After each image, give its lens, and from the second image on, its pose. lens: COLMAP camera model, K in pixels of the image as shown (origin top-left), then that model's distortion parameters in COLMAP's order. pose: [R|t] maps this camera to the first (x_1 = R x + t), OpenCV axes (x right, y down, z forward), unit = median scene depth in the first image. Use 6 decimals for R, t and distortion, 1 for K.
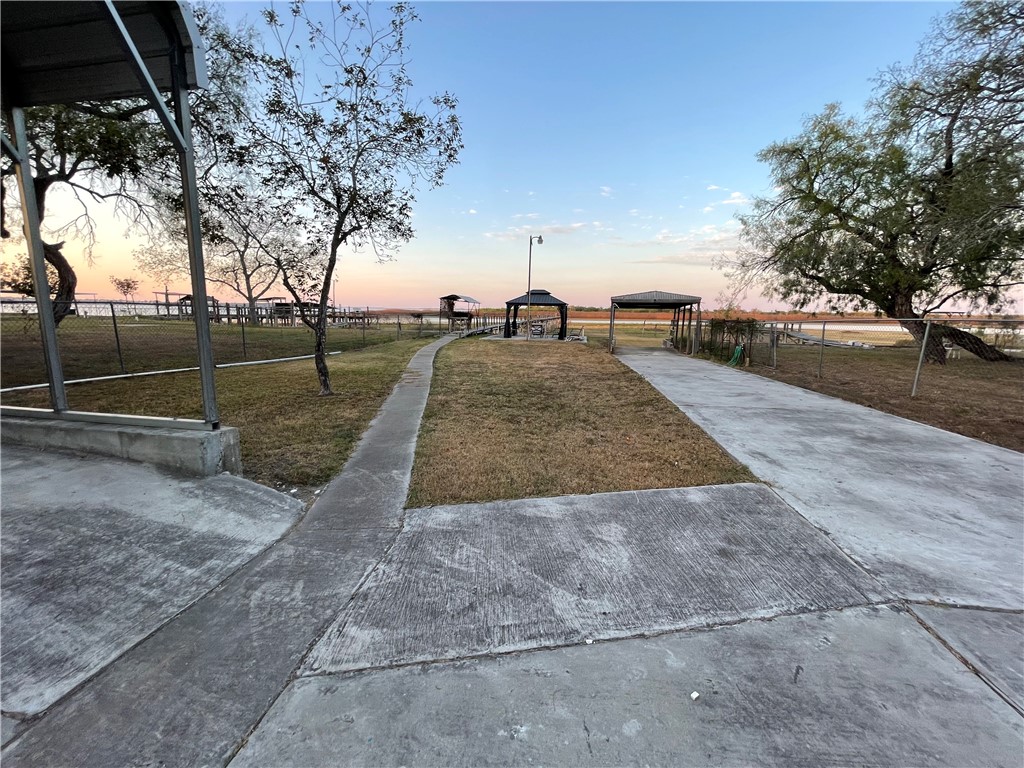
lens RADIAL K [[412.9, 0, 510.3], [0, 412.9, 385.6], [0, 0, 1]] dist [-0.011303, 0.005566]
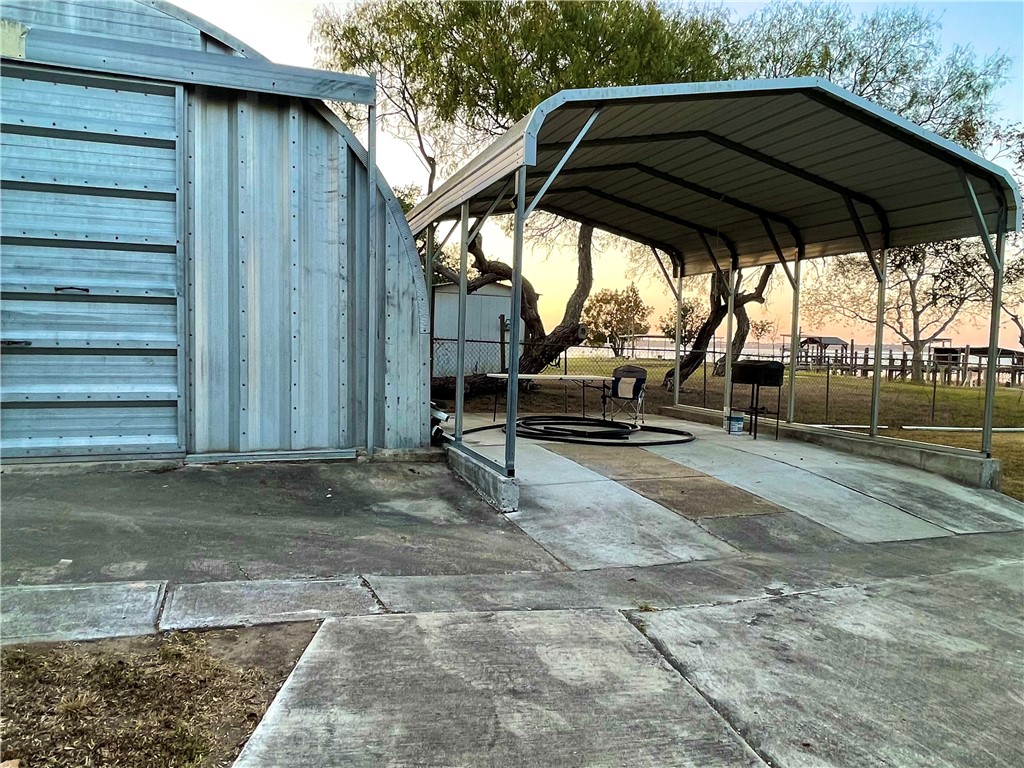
lens RADIAL K [[721.2, 0, 512.0], [0, 721.2, 384.0], [0, 0, 1]] dist [-0.023366, -0.000525]
pose [[0.517200, 0.041628, -0.854852, 0.069570], [-0.163459, 0.985235, -0.050918, 0.034596], [0.840110, 0.166068, 0.516368, -0.228620]]
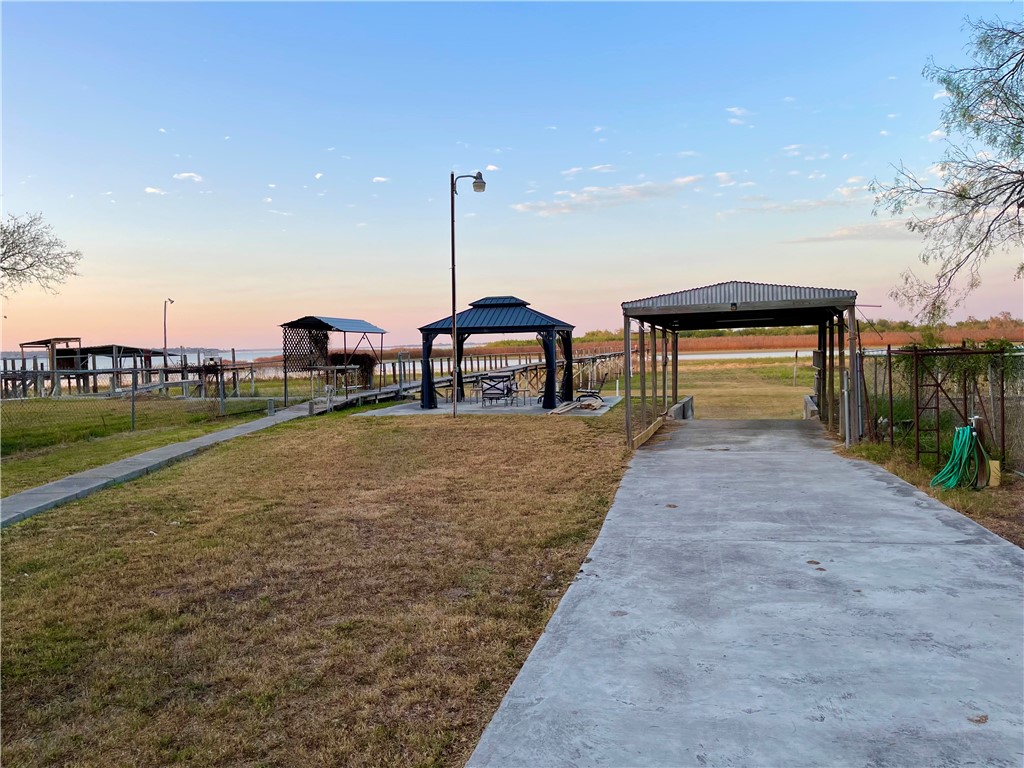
lens RADIAL K [[775.3, 0, 509.4], [0, 775.3, 386.3], [0, 0, 1]] dist [0.056184, -0.071141]
pose [[0.996521, -0.041770, -0.072116, 0.153046], [0.032525, 0.991633, -0.124922, -0.038539], [0.076730, 0.122142, 0.989542, 0.220956]]
